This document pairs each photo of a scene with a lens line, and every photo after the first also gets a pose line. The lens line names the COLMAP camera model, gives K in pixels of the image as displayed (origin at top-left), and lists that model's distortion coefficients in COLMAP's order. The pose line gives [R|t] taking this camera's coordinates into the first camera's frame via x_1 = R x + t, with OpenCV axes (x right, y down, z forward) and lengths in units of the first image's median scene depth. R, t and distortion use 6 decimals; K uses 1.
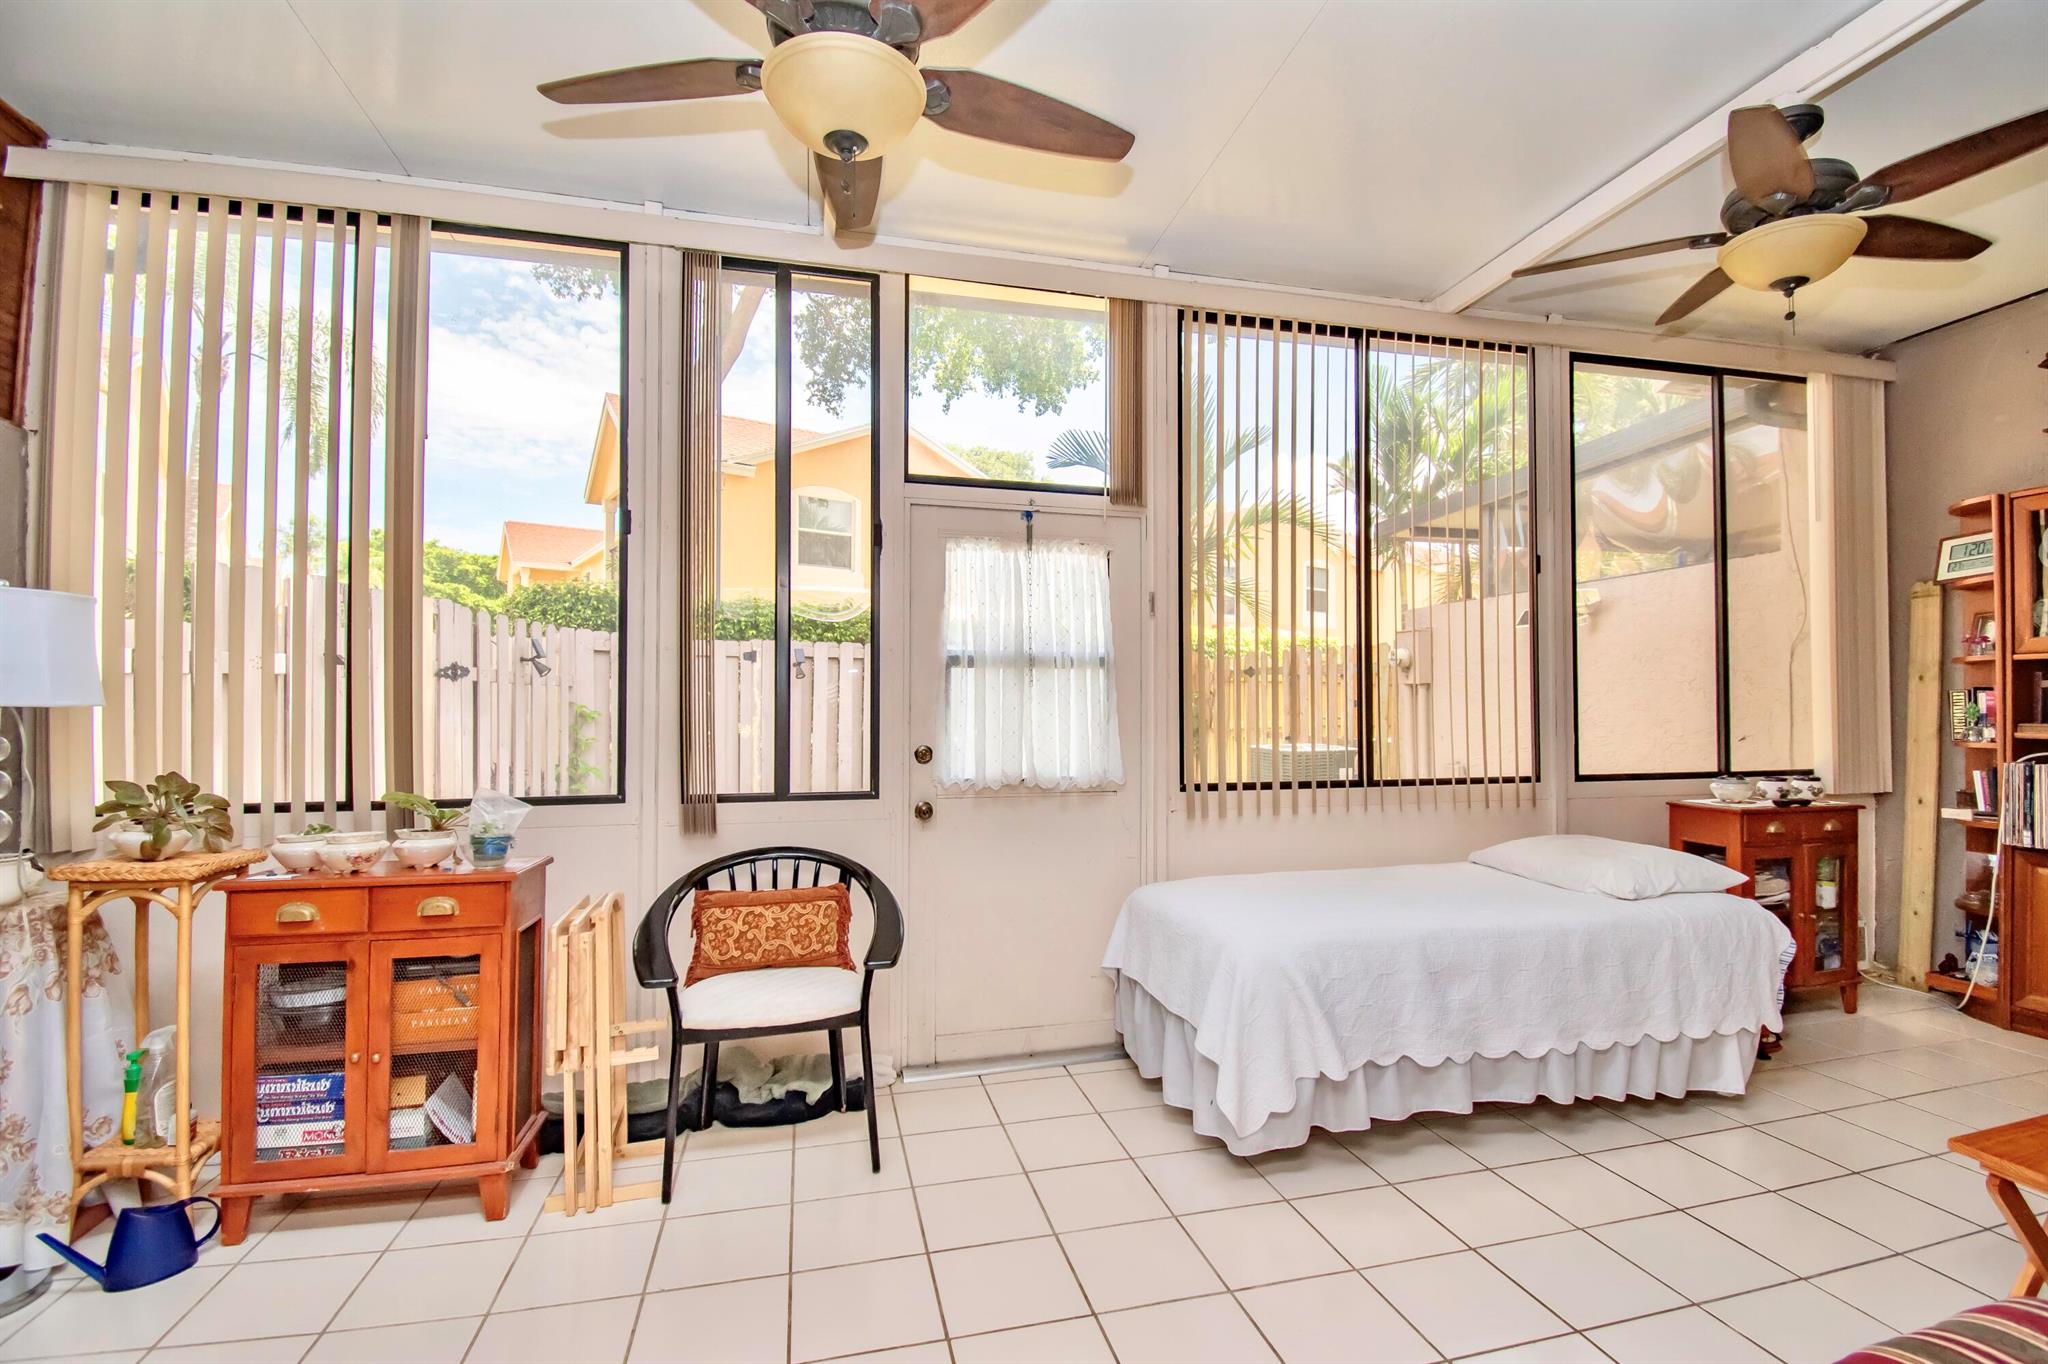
lens RADIAL K [[924.7, 0, 1025.2], [0, 924.7, 671.2], [0, 0, 1]] dist [0.022920, -0.024678]
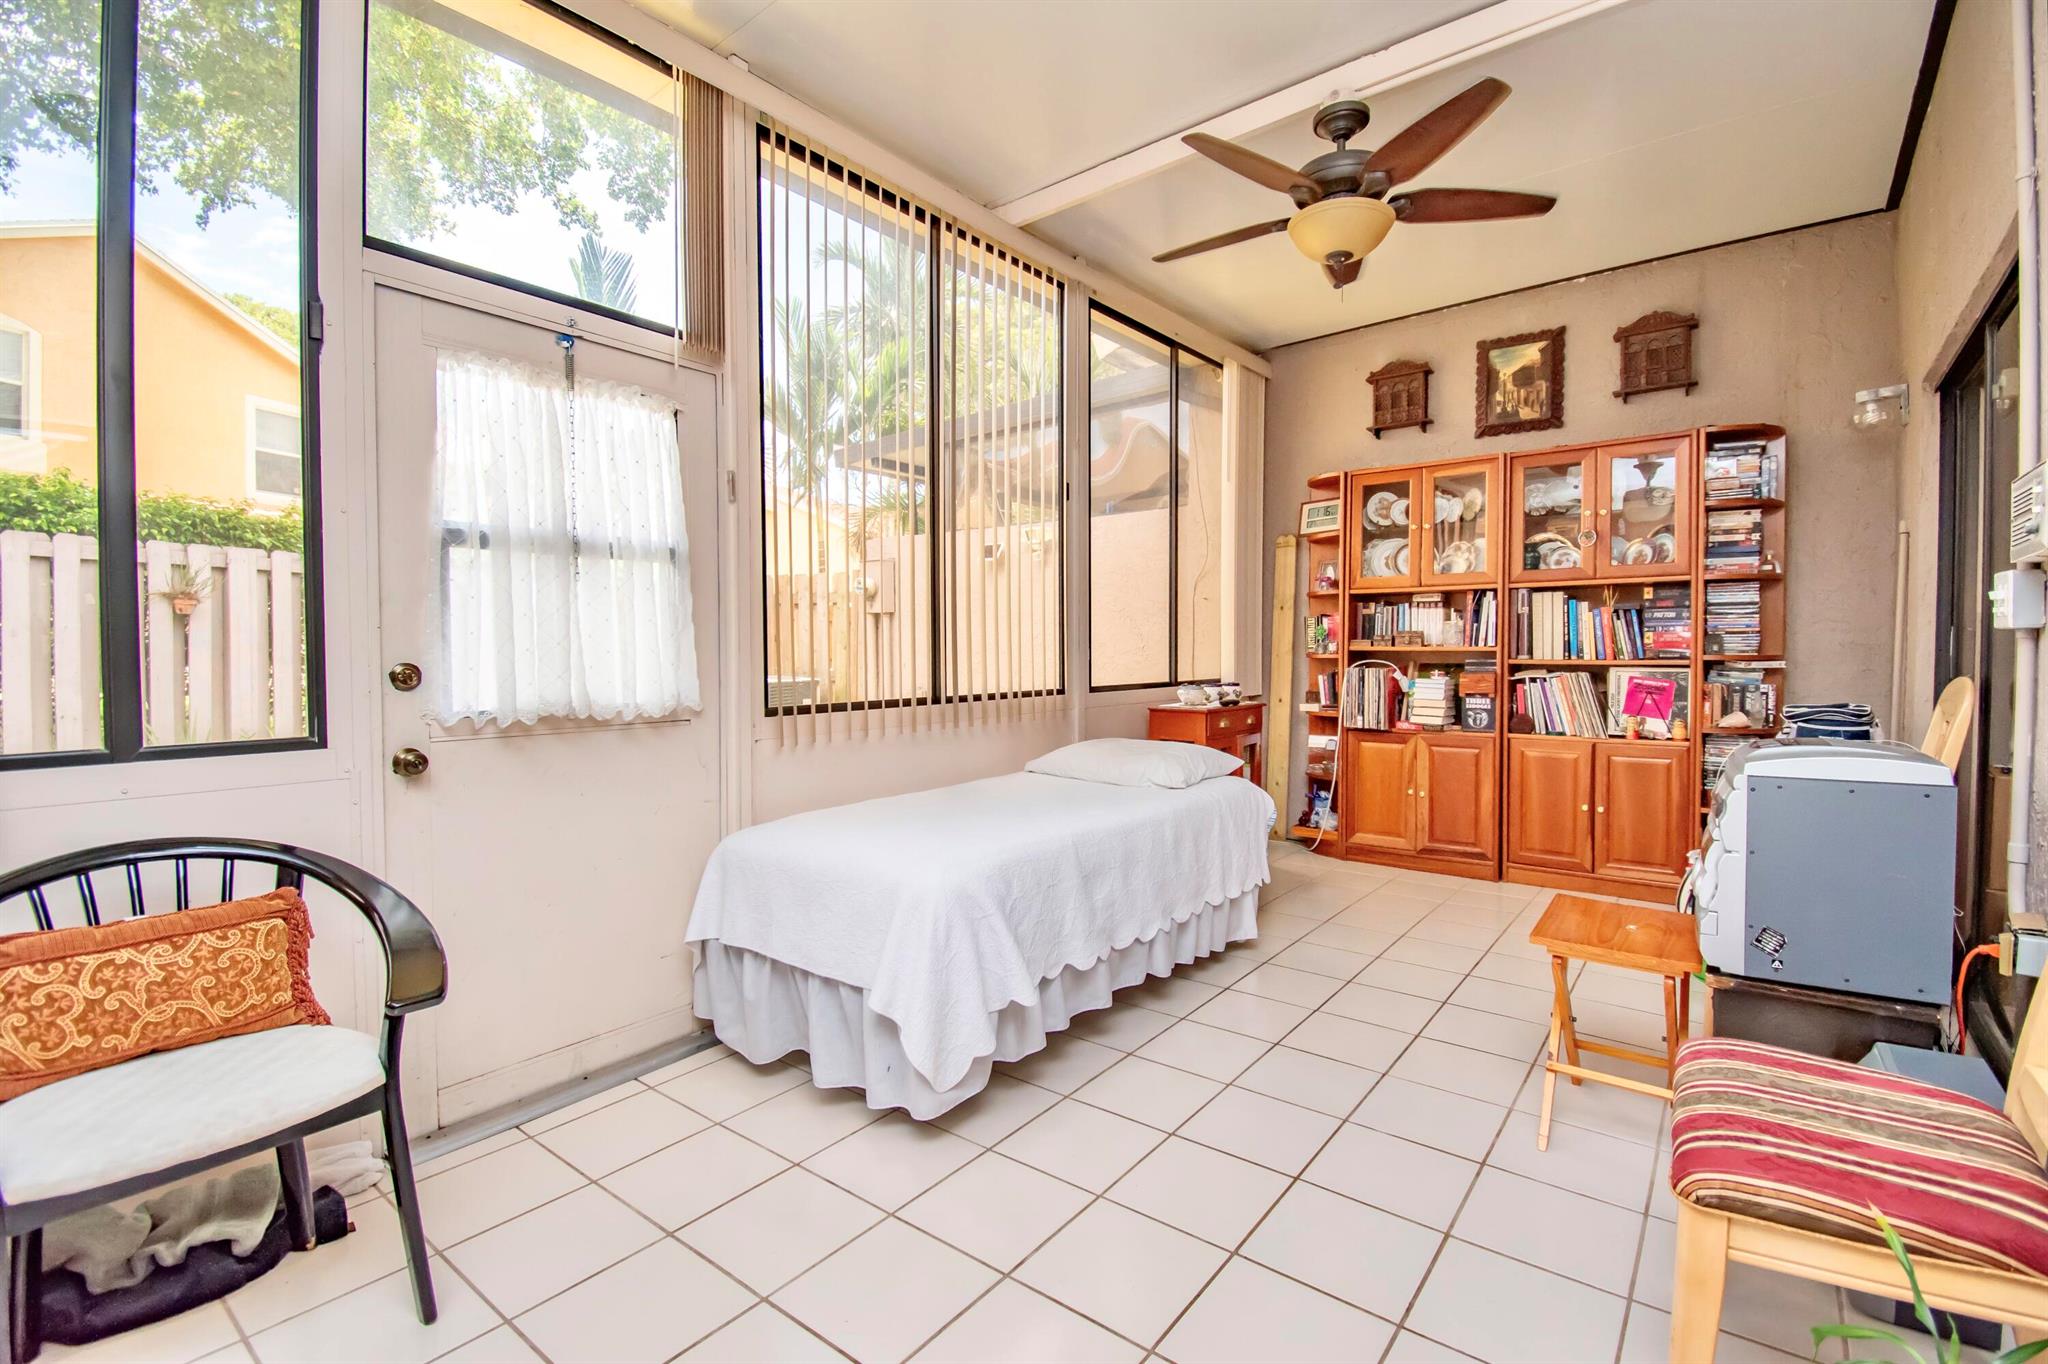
lens RADIAL K [[924.7, 0, 1025.2], [0, 924.7, 671.2], [0, 0, 1]] dist [0.022920, -0.024678]
pose [[0.784095, -0.016321, 0.620427, -0.175927], [-0.020803, 0.998401, 0.052554, 0.042790], [-0.620292, -0.054114, 0.782502, 0.217083]]
